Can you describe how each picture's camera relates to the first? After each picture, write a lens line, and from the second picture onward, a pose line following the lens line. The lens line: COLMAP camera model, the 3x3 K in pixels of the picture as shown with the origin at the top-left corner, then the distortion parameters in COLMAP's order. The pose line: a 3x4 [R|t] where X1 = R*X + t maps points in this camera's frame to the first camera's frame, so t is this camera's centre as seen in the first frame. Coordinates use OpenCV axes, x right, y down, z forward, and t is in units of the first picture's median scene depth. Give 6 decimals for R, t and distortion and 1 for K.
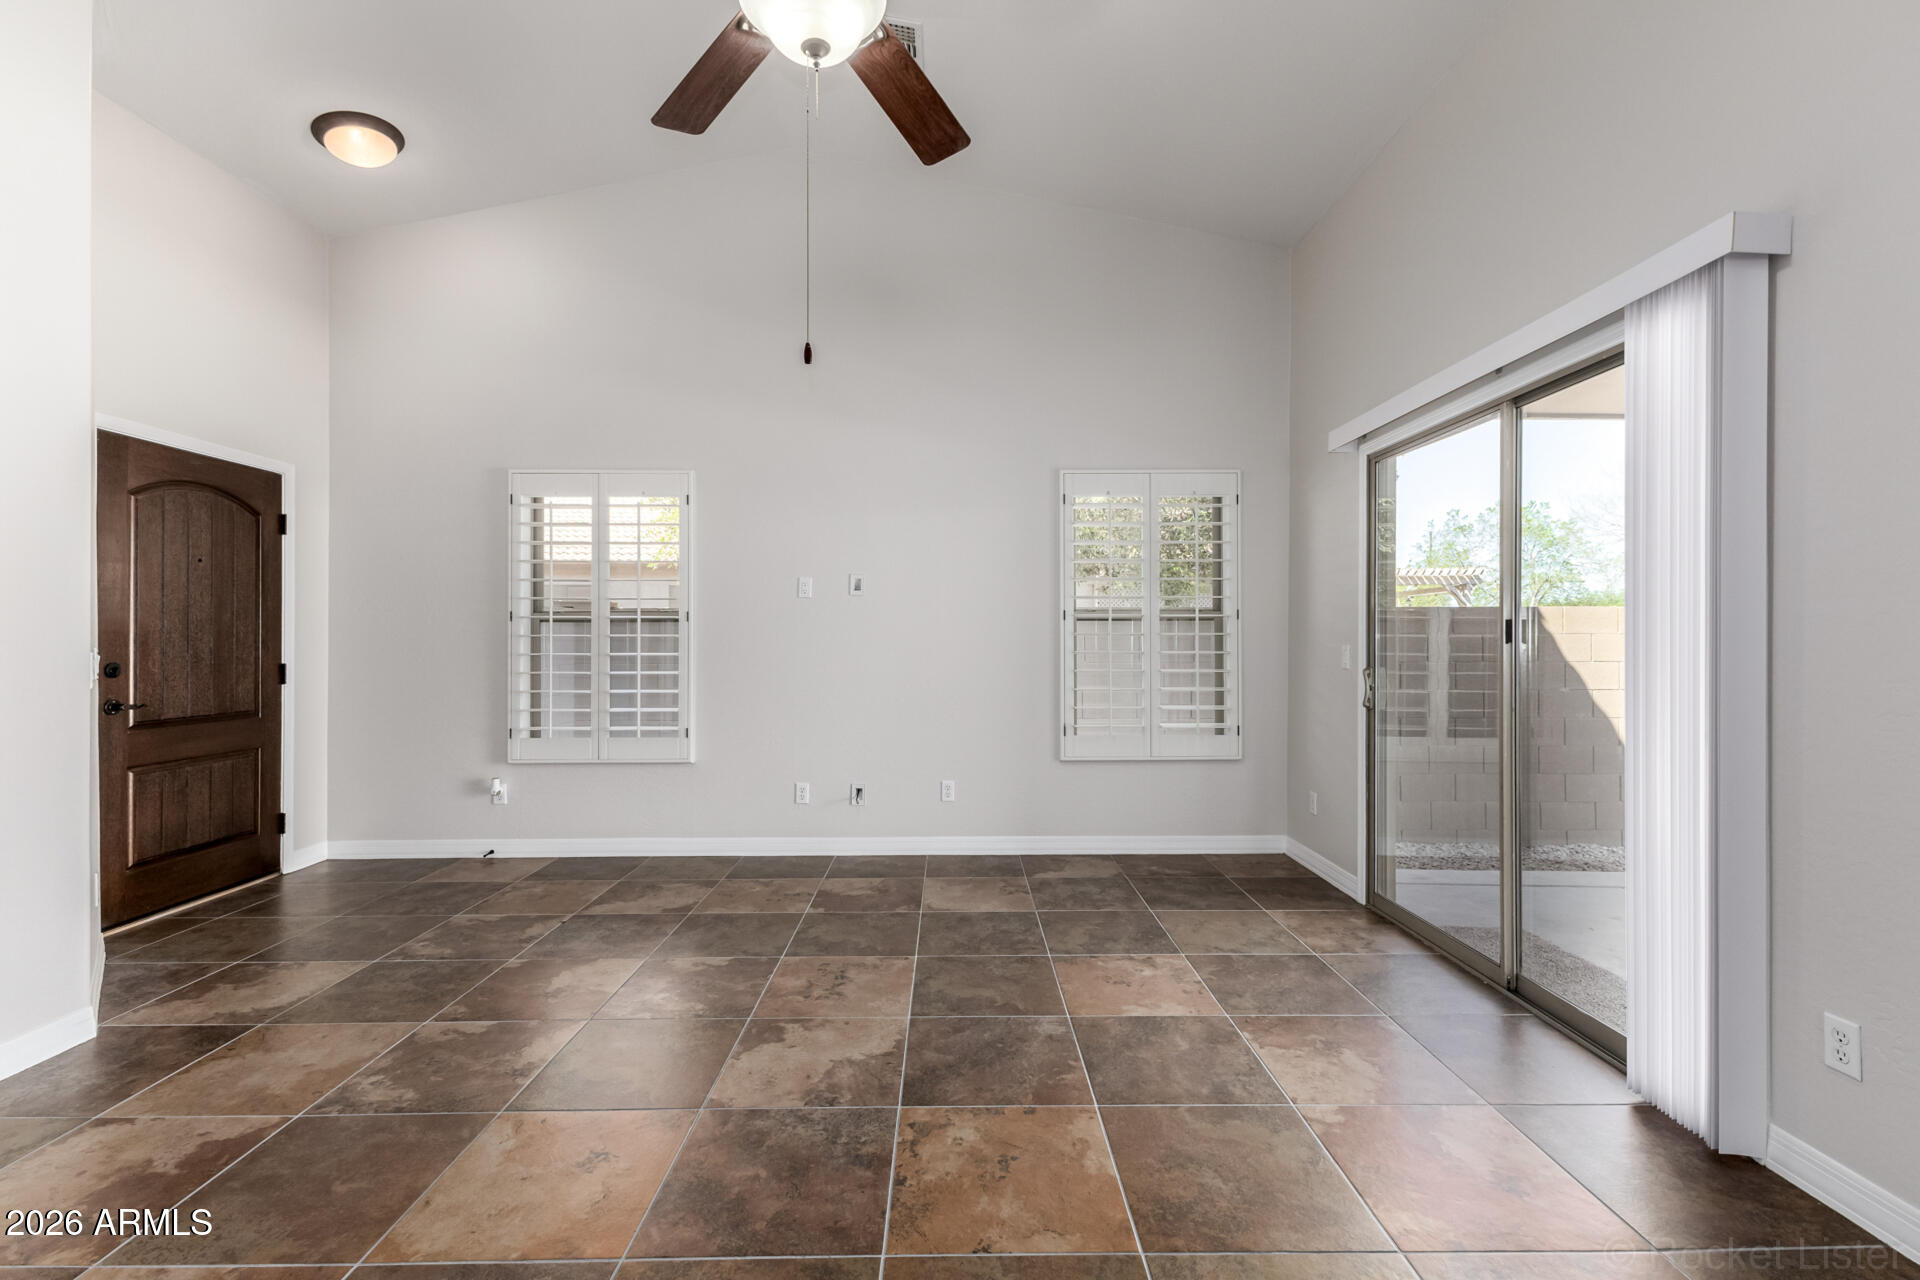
lens RADIAL K [[844.2, 0, 946.2], [0, 844.2, 634.0], [0, 0, 1]] dist [0.009946, -0.000187]
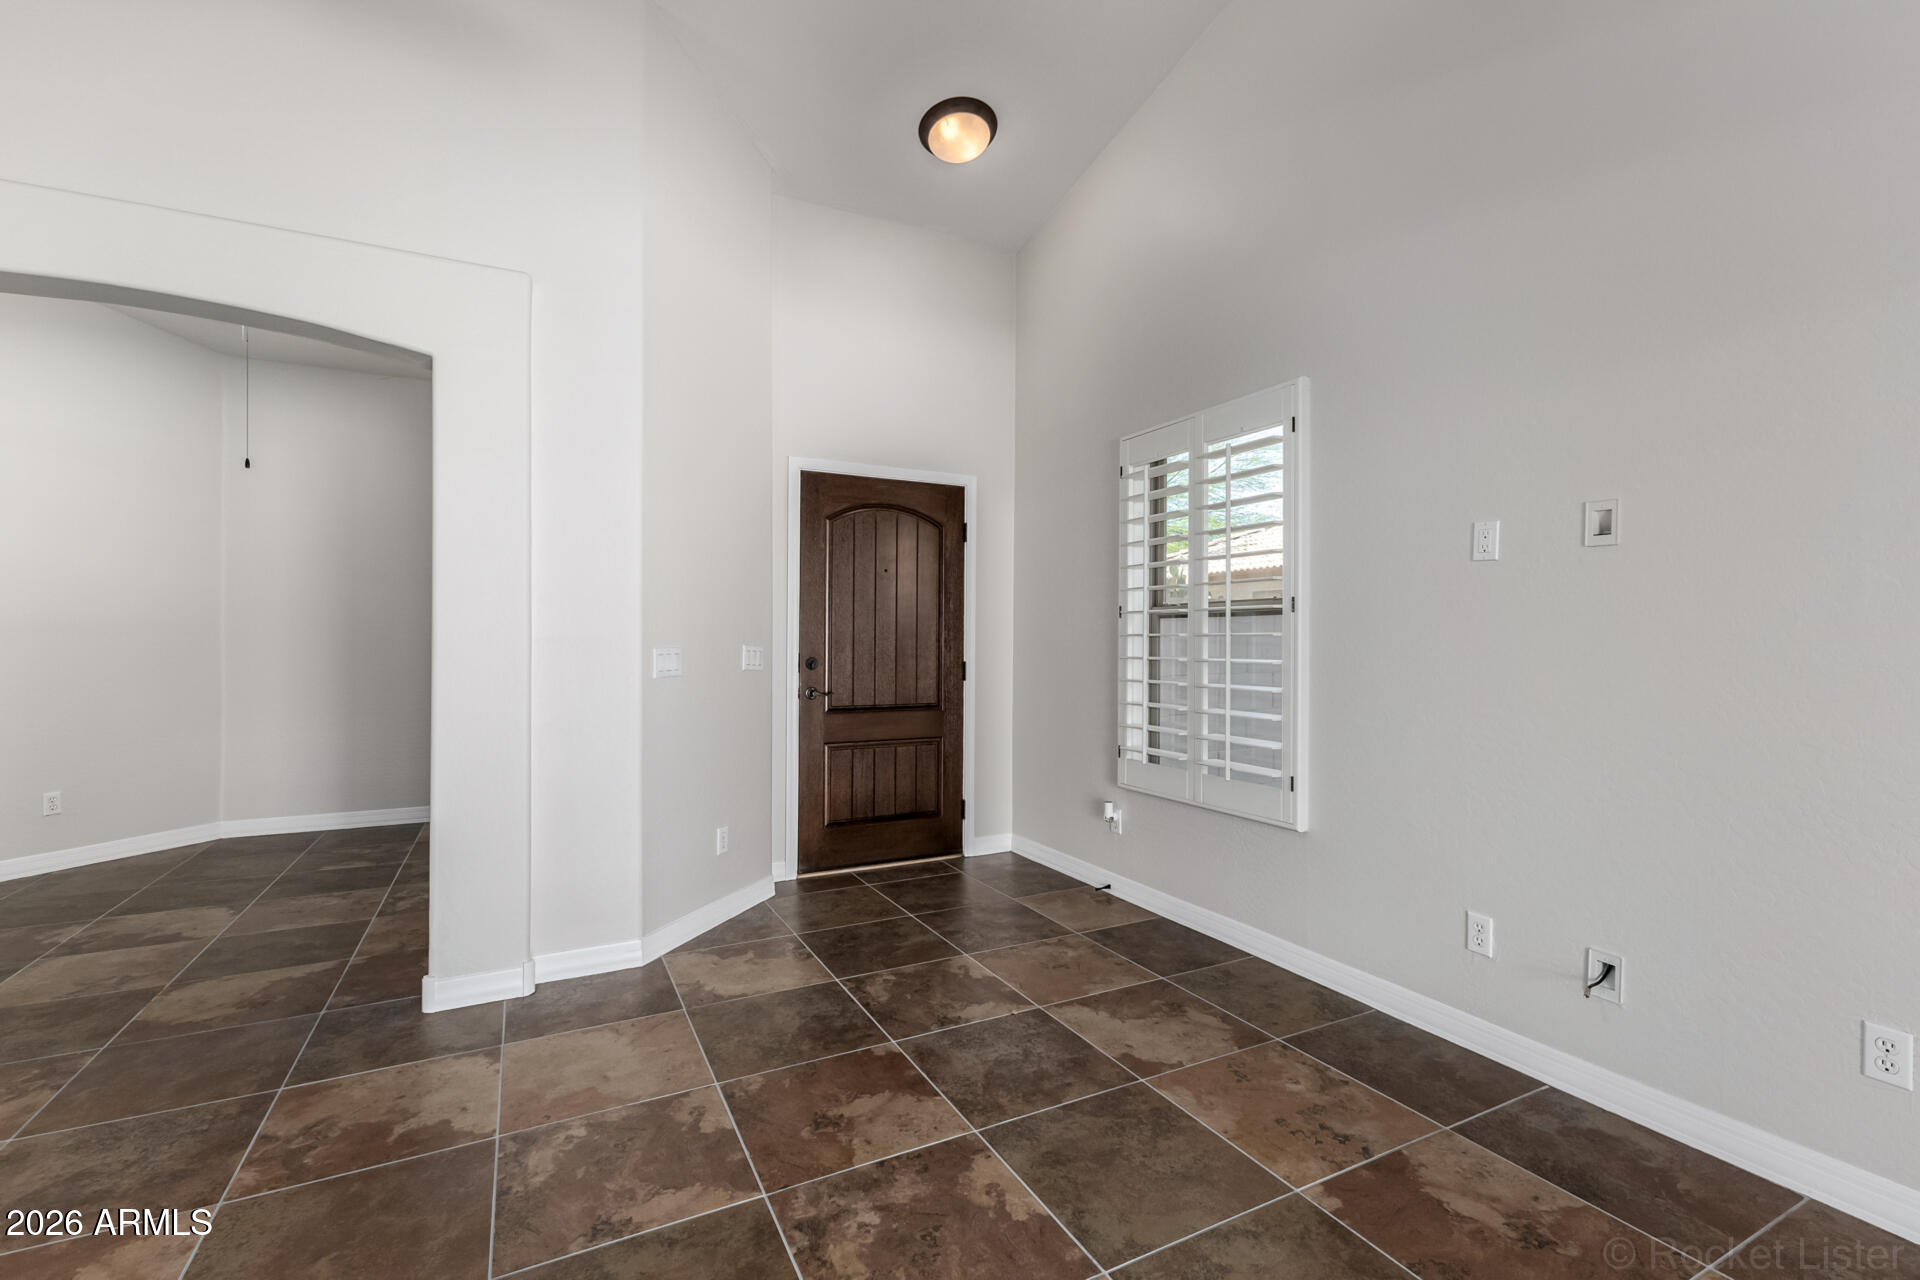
lens RADIAL K [[827.7, 0, 956.2], [0, 827.7, 636.4], [0, 0, 1]] dist [0.011562, -0.000057]
pose [[0.456855, -0.001636, -0.889540, 0.169412], [0.002507, 0.999997, -0.000551, 0.004169], [0.889538, -0.001979, 0.456858, 0.573032]]
